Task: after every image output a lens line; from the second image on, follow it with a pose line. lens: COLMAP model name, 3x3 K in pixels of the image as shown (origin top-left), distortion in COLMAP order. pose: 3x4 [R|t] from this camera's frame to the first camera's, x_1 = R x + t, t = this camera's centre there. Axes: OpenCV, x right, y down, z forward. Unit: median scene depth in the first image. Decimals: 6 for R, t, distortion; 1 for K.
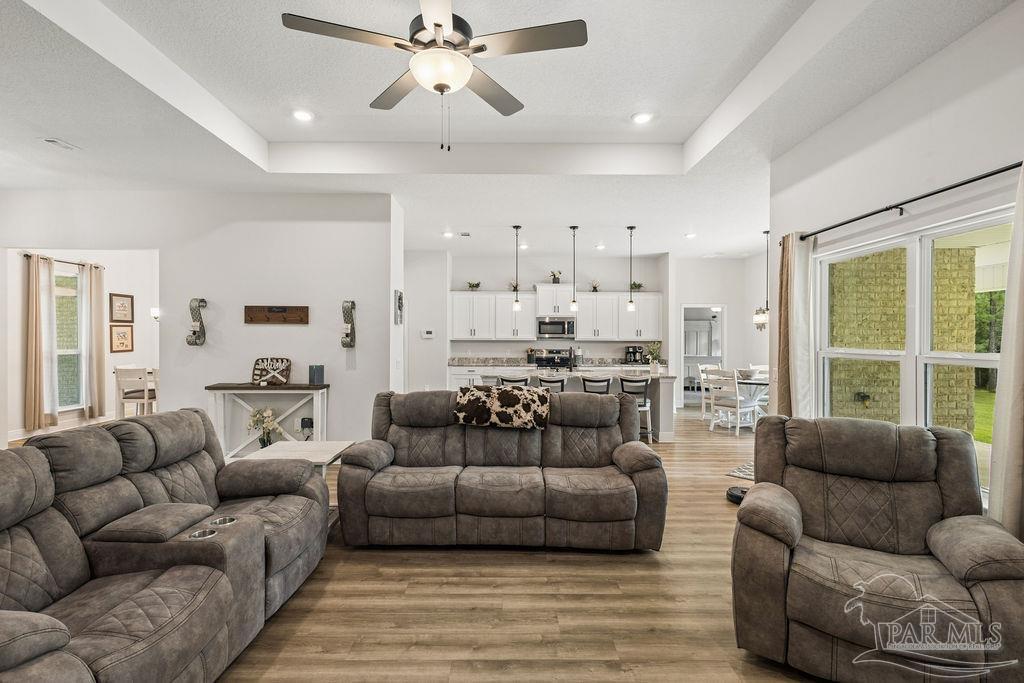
lens RADIAL K [[474.6, 0, 512.0], [0, 474.6, 341.5], [0, 0, 1]] dist [0.000379, -0.000001]
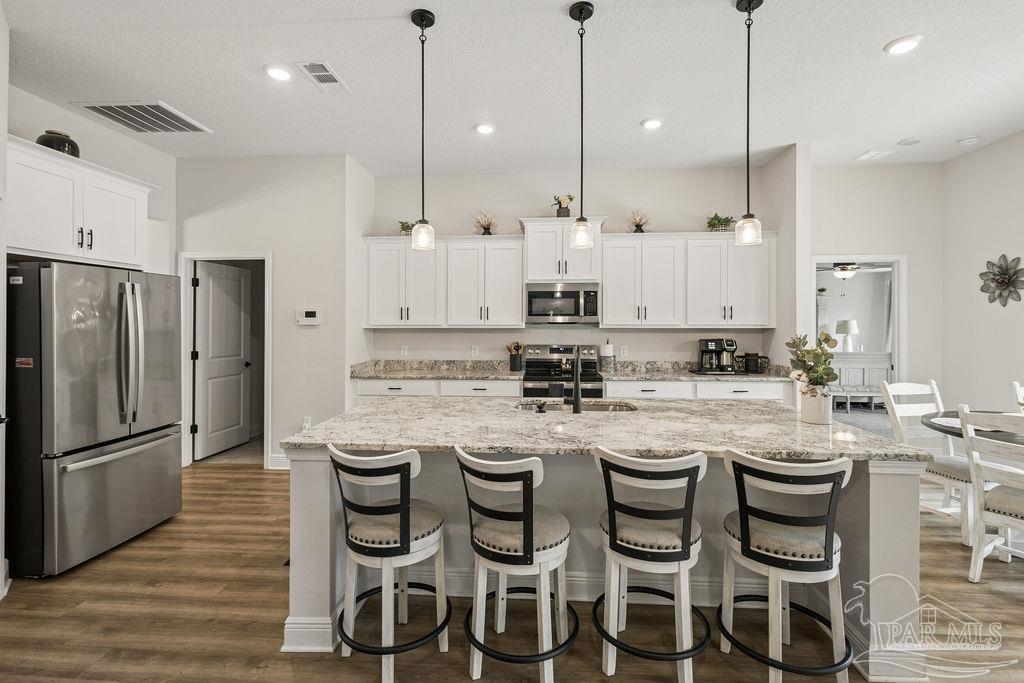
lens RADIAL K [[479.3, 0, 517.7], [0, 479.3, 330.9], [0, 0, 1]] dist [0.002966, 0.000128]
pose [[0.997638, -0.004034, -0.068570, 0.079665], [0.004687, 0.999945, 0.009365, -0.004381], [0.068529, -0.009664, 0.997602, 0.476237]]
